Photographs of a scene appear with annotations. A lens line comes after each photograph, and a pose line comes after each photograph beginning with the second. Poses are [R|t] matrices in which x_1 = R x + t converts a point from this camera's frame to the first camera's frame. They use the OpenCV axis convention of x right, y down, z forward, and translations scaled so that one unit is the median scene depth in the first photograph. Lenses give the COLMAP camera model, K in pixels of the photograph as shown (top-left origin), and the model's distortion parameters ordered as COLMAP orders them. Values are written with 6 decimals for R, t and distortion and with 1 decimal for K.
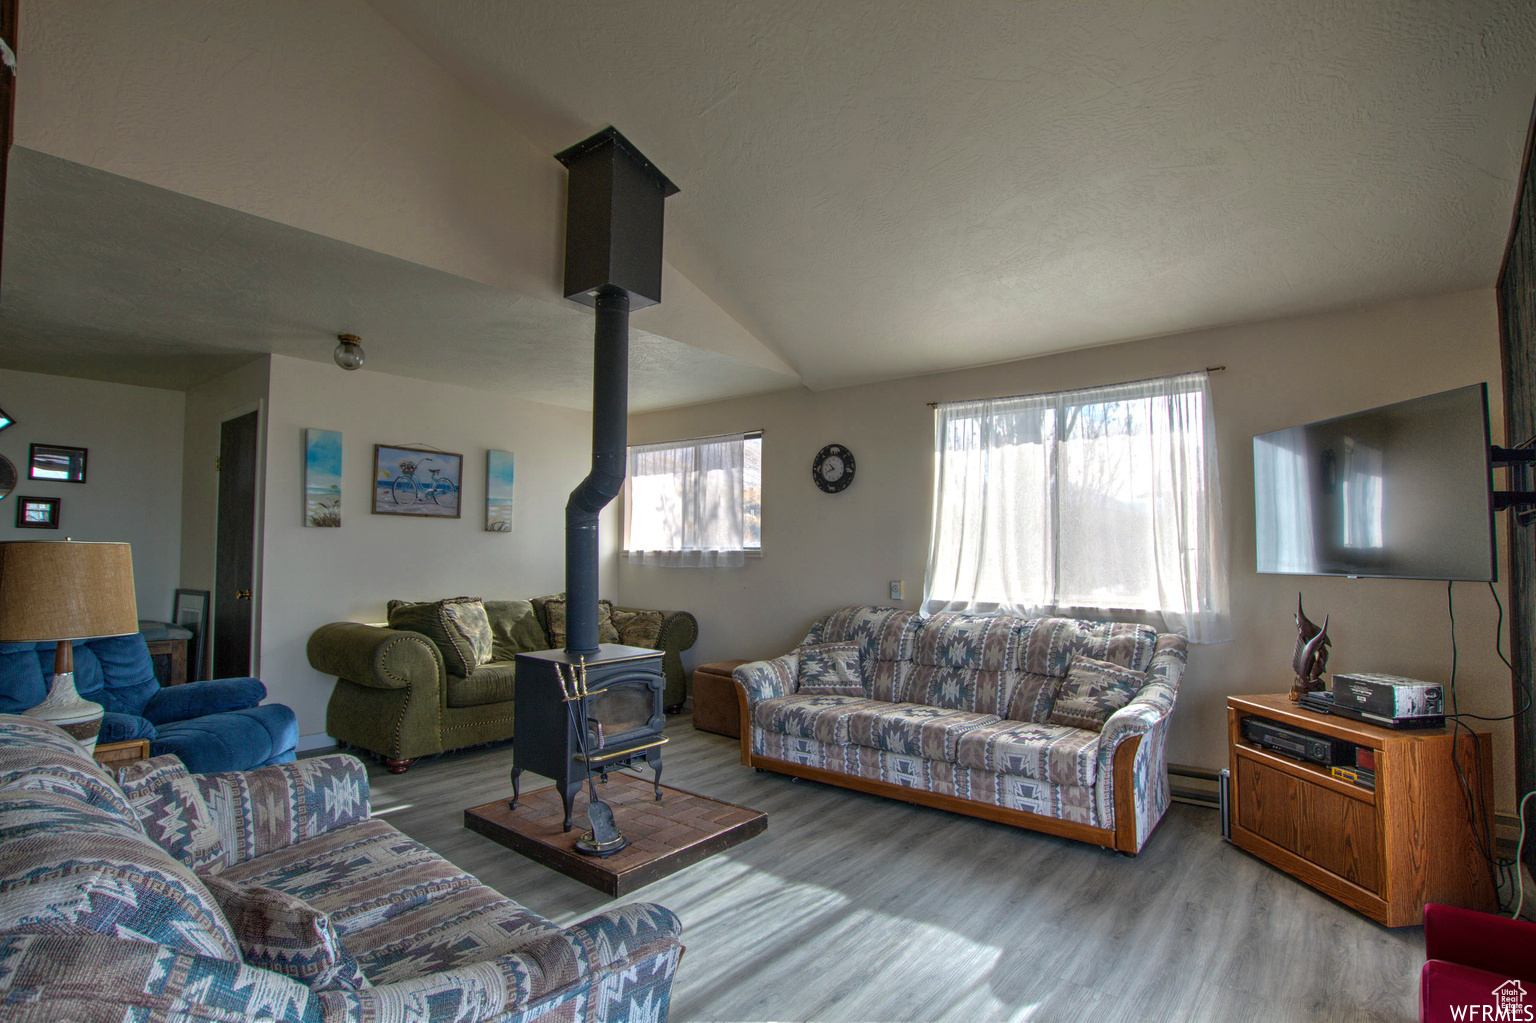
lens RADIAL K [[733.5, 0, 768.0], [0, 733.5, 511.5], [0, 0, 1]] dist [0.000328, 0.000388]
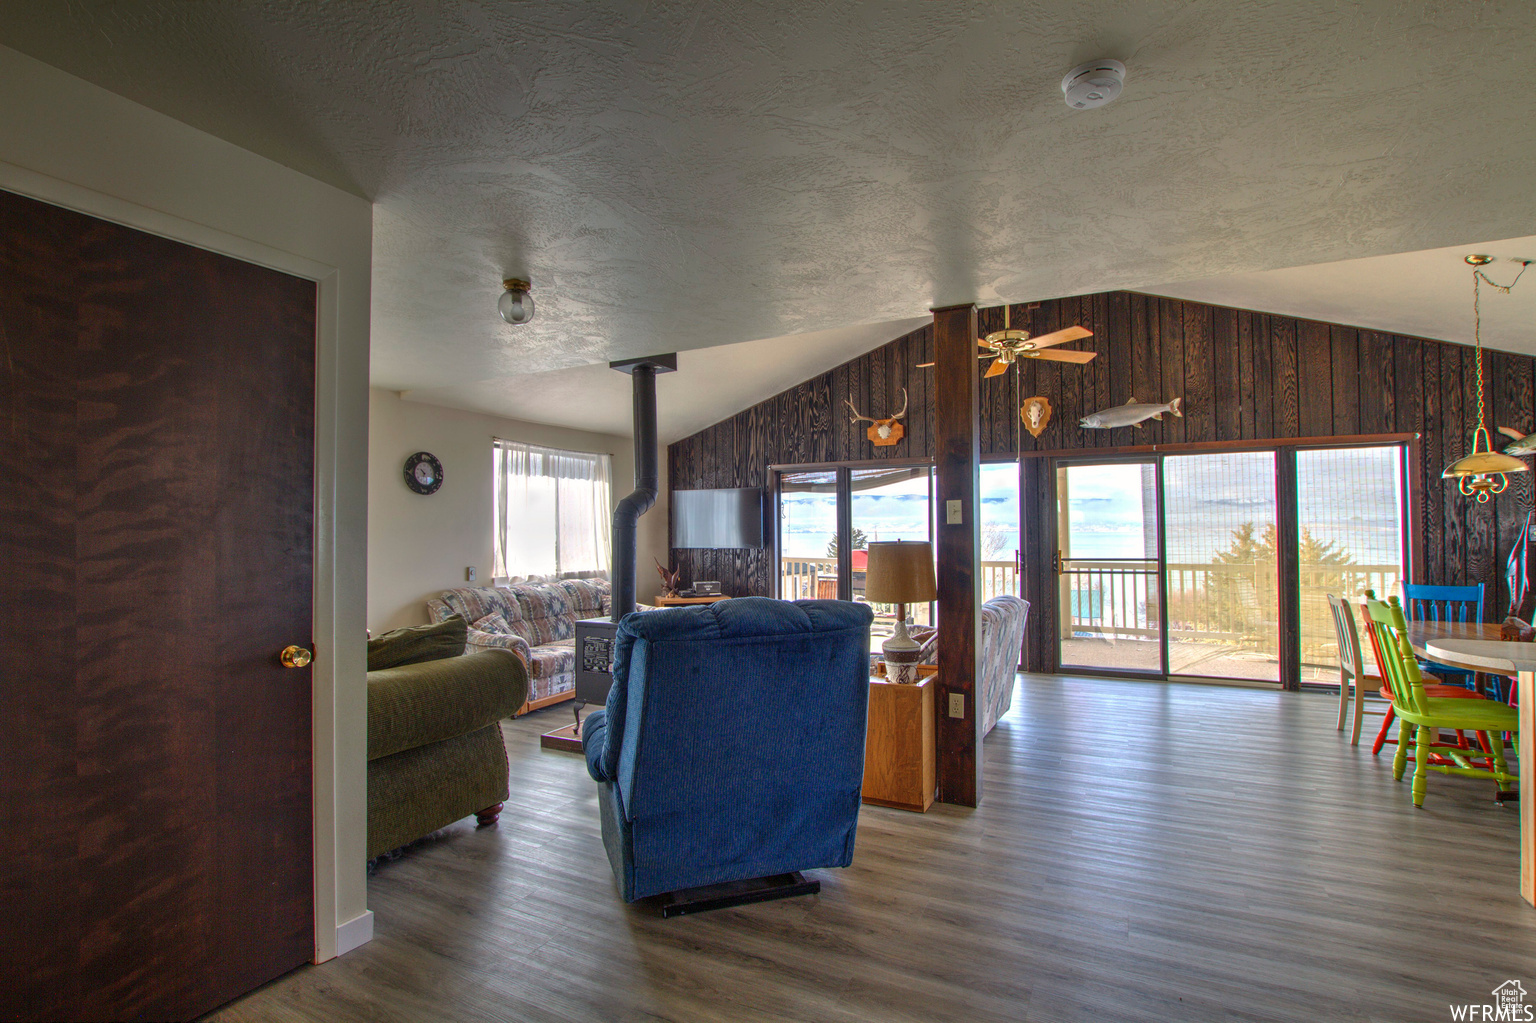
lens RADIAL K [[745.5, 0, 772.6], [0, 745.5, 515.8], [0, 0, 1]] dist [-0.024362, 0.002122]
pose [[-0.148733, 0.022814, 0.988614, -1.157219], [-0.040025, 0.998776, -0.029070, 0.020298], [-0.988067, -0.043893, -0.147638, 0.638913]]
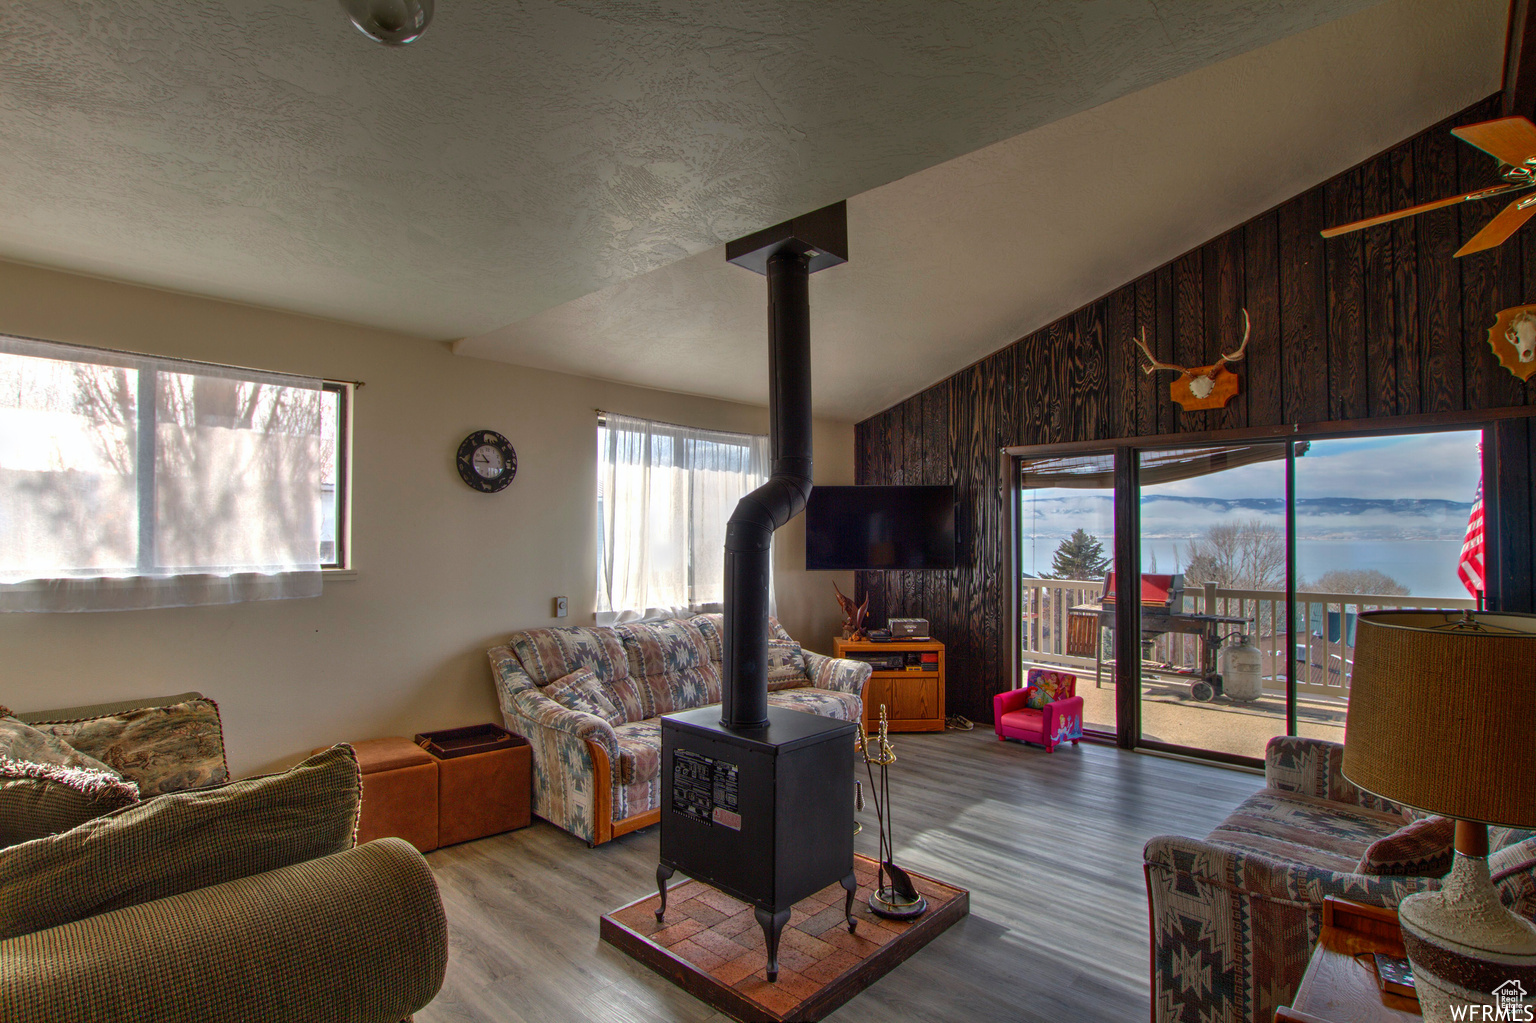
lens RADIAL K [[745.5, 0, 772.6], [0, 745.5, 515.8], [0, 0, 1]] dist [-0.024362, 0.002122]
pose [[0.128000, 0.025572, 0.991444, -0.671186], [-0.049456, 0.998588, -0.019372, 0.000241], [-0.990540, -0.046553, 0.129084, 0.600077]]
